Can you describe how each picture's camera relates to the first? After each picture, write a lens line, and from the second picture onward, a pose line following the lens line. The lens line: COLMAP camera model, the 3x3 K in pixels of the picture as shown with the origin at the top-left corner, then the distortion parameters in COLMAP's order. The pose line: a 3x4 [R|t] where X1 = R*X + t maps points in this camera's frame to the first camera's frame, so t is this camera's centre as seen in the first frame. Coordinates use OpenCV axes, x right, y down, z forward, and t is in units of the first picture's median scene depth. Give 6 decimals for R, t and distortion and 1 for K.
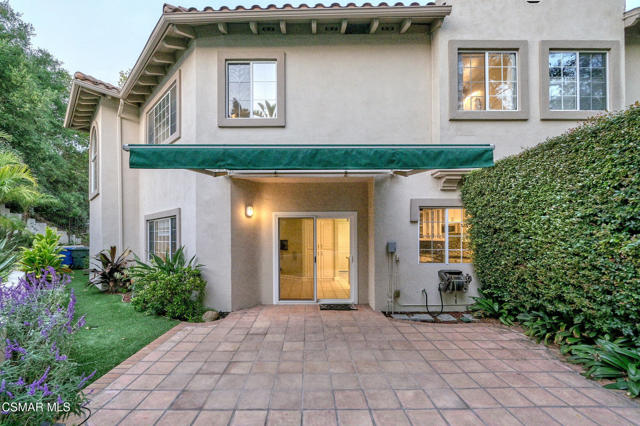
lens RADIAL K [[274.5, 0, 311.2], [0, 274.5, 233.8], [0, 0, 1]] dist [-0.004750, 0.001185]
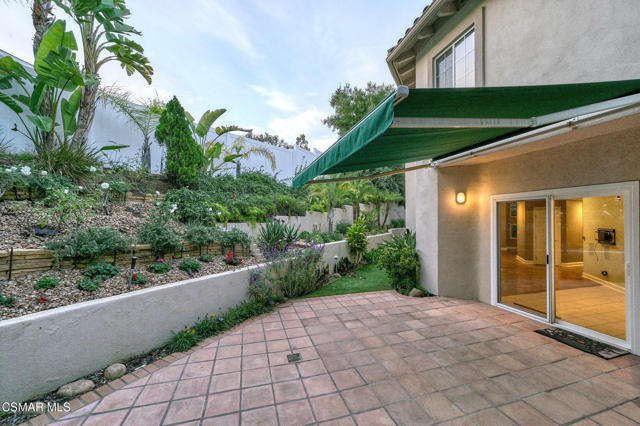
lens RADIAL K [[256.5, 0, 319.5], [0, 256.5, 216.0], [0, 0, 1]] dist [-0.001346, 0.000070]
pose [[0.264274, -0.012413, -0.964368, 0.527621], [0.007053, 0.999915, -0.010938, -0.012613], [0.964422, -0.003911, 0.264339, 0.304062]]
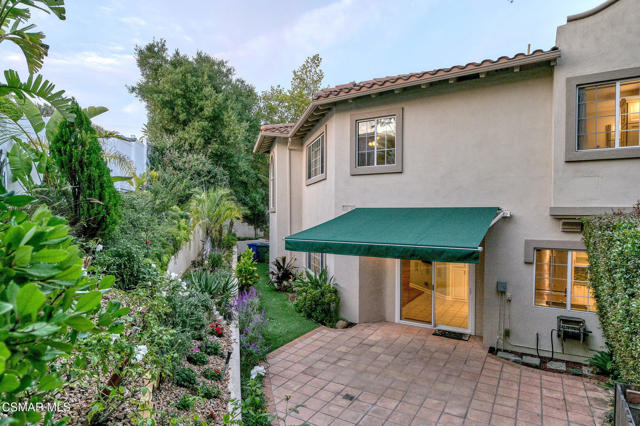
lens RADIAL K [[379.4, 0, 320.2], [0, 379.4, 211.2], [0, 0, 1]] dist [-0.011886, 0.001349]
pose [[0.853906, 0.012133, -0.520286, 0.446201], [-0.004245, 0.999857, 0.016349, -0.251973], [0.520410, -0.011752, 0.853835, -0.553428]]
